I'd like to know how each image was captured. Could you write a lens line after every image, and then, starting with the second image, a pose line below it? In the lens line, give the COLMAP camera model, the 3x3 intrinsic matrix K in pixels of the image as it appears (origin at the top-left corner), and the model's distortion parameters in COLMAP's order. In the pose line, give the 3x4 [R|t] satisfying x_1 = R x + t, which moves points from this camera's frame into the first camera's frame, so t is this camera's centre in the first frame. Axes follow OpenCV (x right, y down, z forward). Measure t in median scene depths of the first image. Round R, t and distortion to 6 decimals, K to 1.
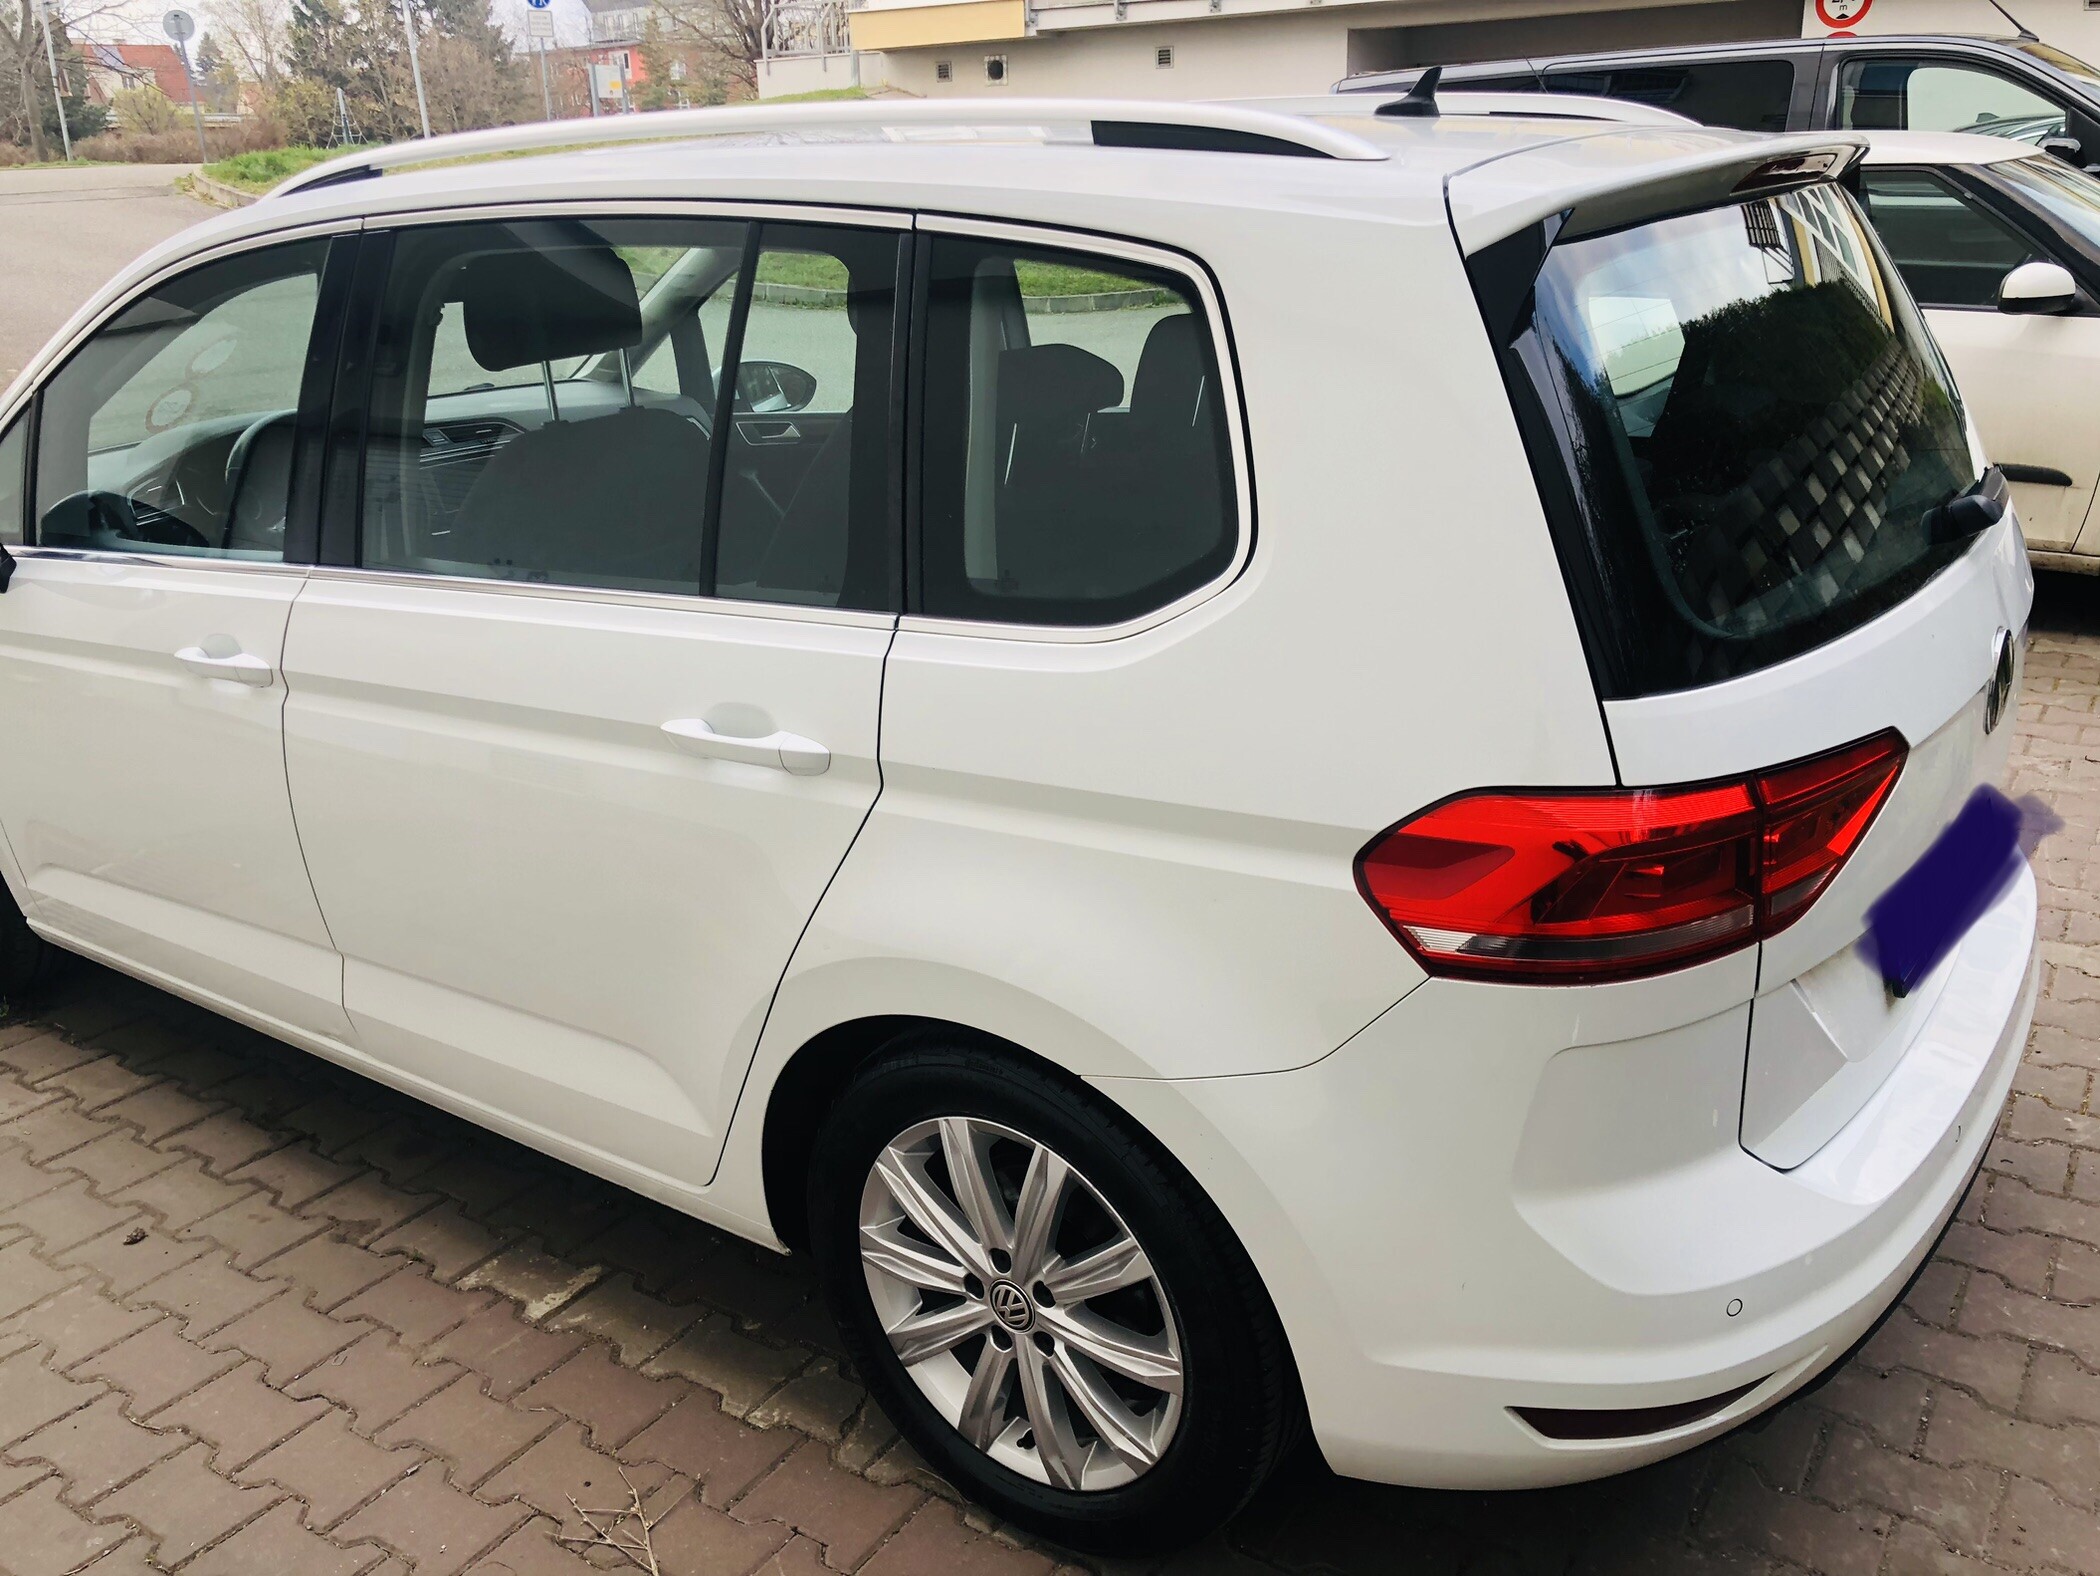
lens RADIAL K [[1718.4, 0, 1064.5], [0, 1718.4, 784.3], [0, 0, 1]] dist [0.015303, 0.003918]
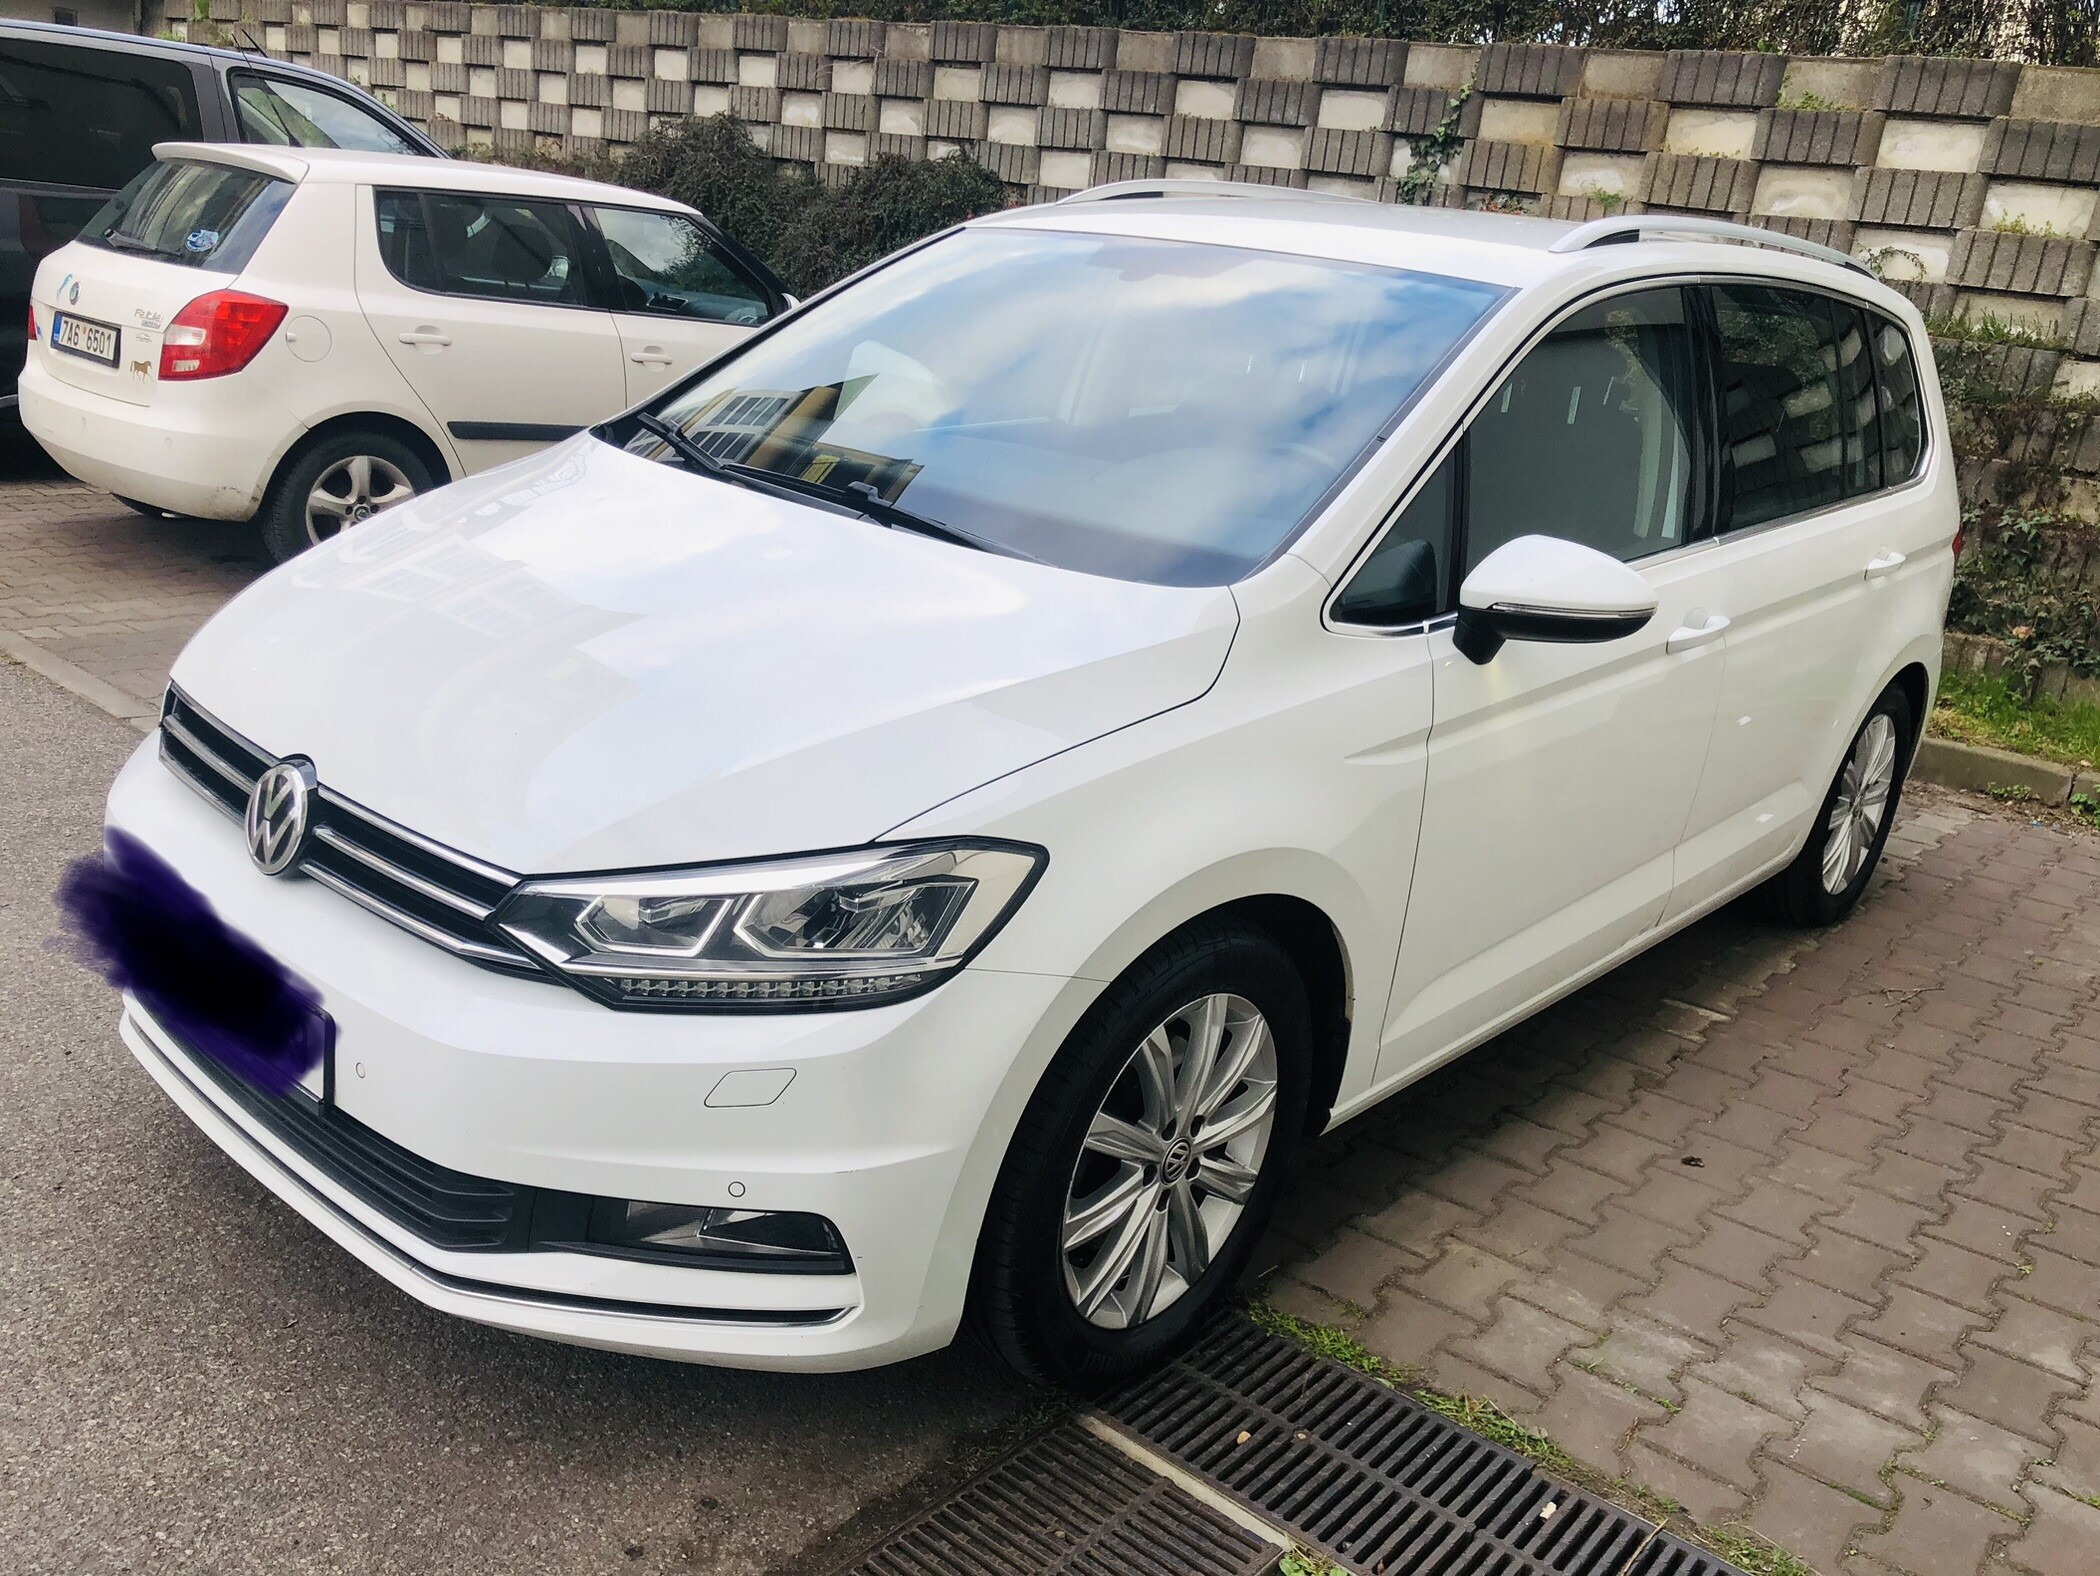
lens RADIAL K [[1718.4, 0, 1047.8], [0, 1718.4, 784.1], [0, 0, 1]] dist [0.015303, 0.003918]
pose [[0.103274, -0.247173, 0.963452, -1.876060], [0.234663, 0.947343, 0.217886, -0.377506], [-0.966575, 0.203585, 0.155838, 1.368652]]
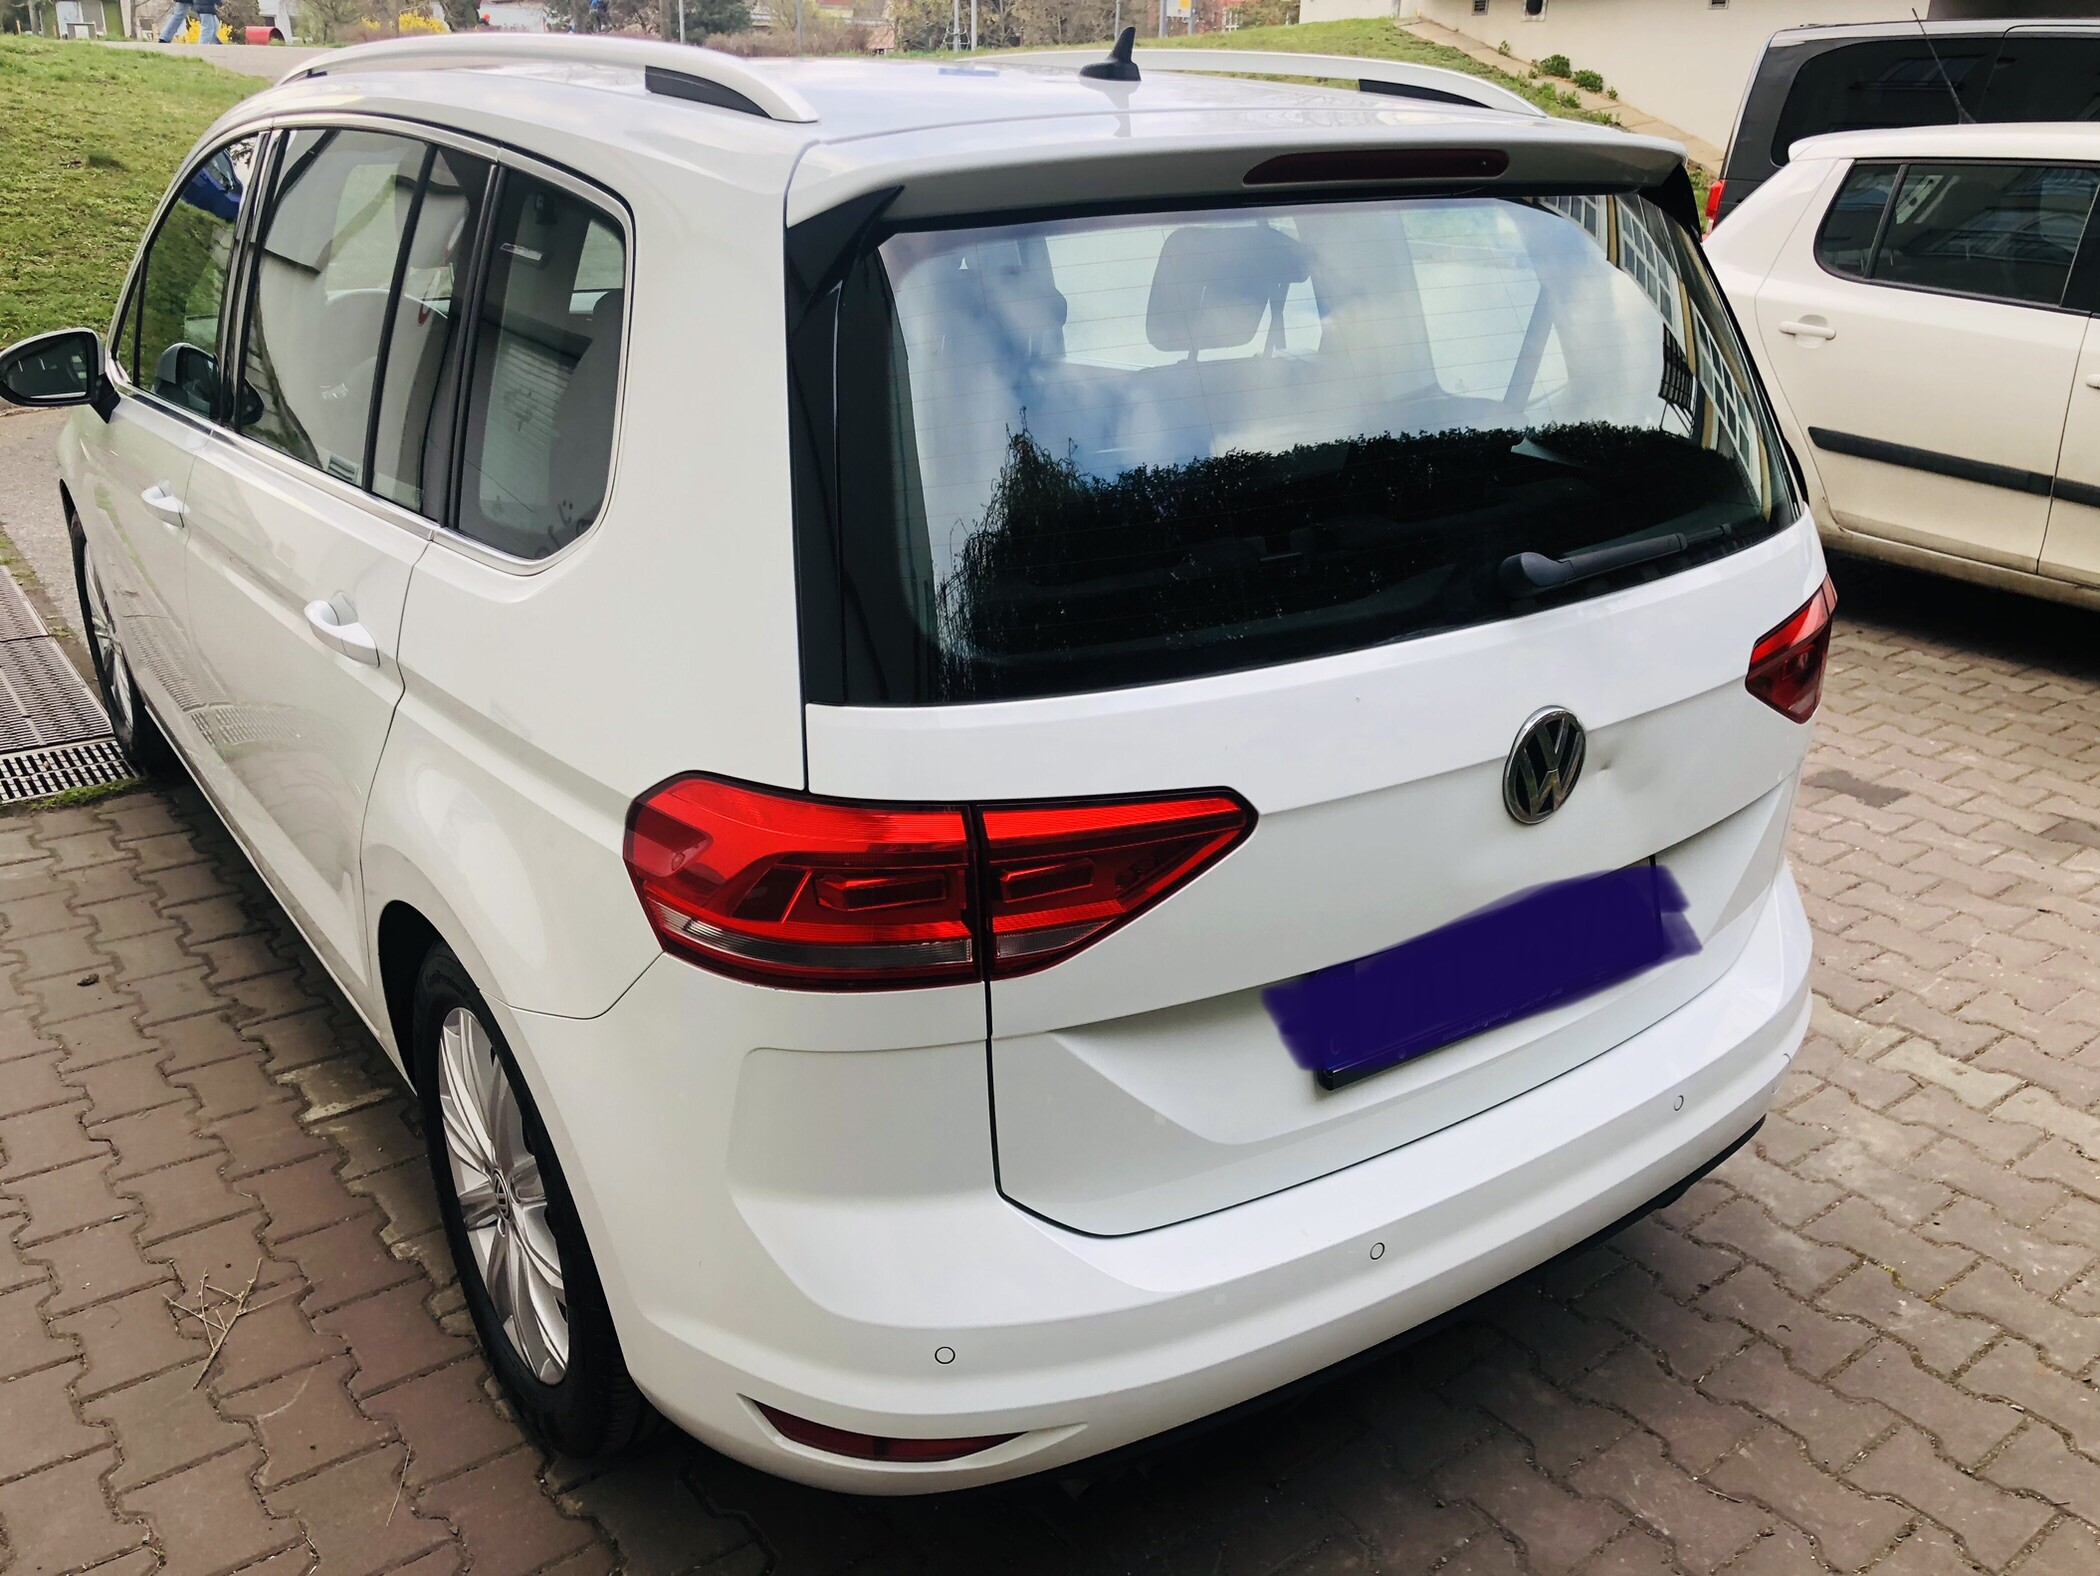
lens RADIAL K [[1718.4, 0, 1042.9], [0, 1718.4, 791.2], [0, 0, 1]] dist [0.015303, 0.003918]
pose [[0.945094, 0.171505, -0.278180, 0.440451], [-0.160274, 0.985072, 0.062806, -0.049905], [0.284799, -0.014772, 0.958473, 0.069082]]
